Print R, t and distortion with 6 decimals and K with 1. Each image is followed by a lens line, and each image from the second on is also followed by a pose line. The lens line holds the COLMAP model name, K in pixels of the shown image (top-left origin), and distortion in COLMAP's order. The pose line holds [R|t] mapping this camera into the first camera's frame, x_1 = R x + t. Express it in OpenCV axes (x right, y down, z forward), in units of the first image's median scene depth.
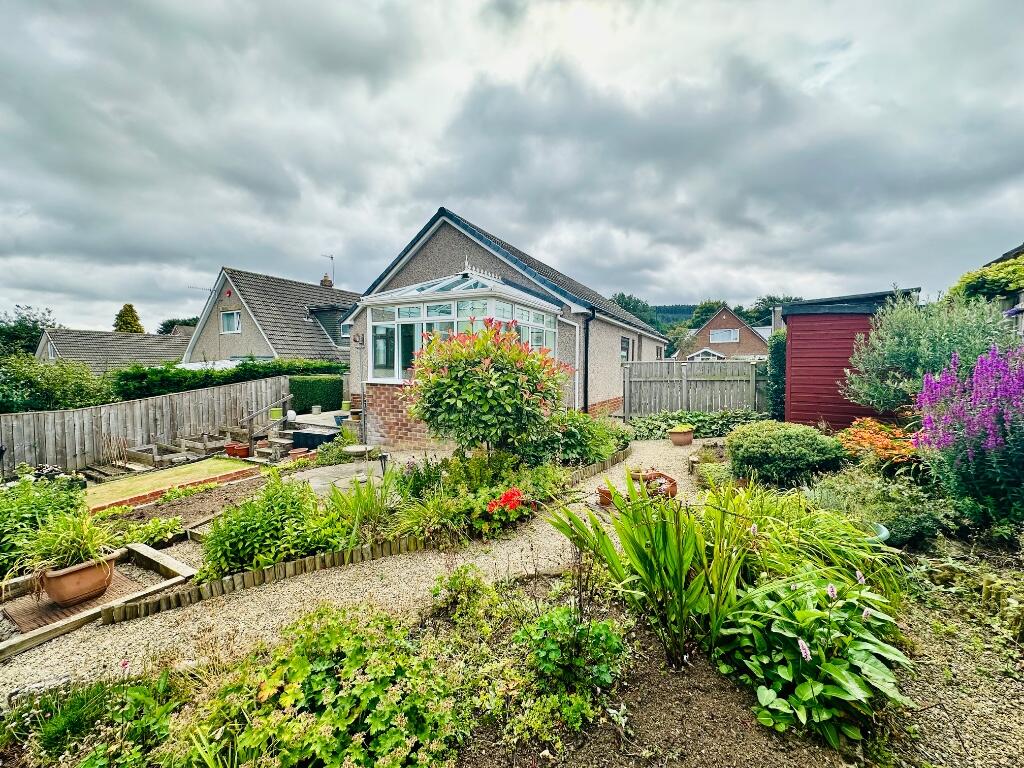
lens RADIAL K [[409.2, 0, 512.0], [0, 409.2, 384.0], [0, 0, 1]] dist [-0.005584, 0.000628]
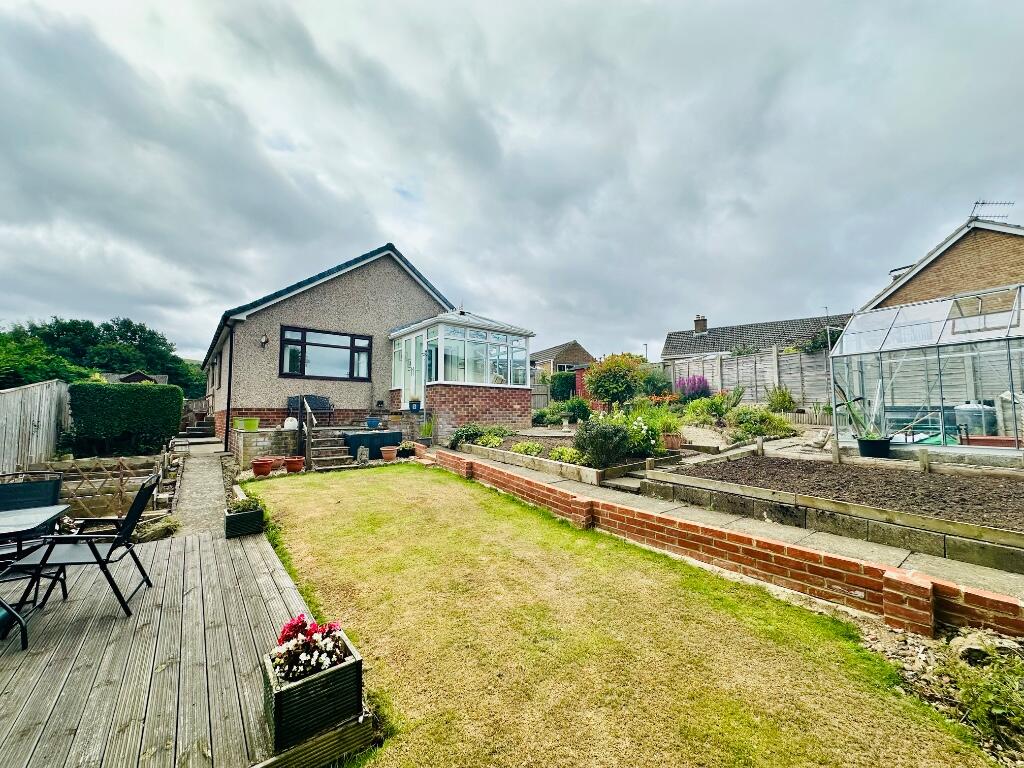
lens RADIAL K [[409.2, 0, 512.0], [0, 409.2, 384.0], [0, 0, 1]] dist [-0.005584, 0.000628]
pose [[0.400653, 0.050455, 0.914840, -1.082152], [0.051276, 0.995683, -0.077370, 0.079036], [-0.914794, 0.077908, 0.396336, 0.254458]]
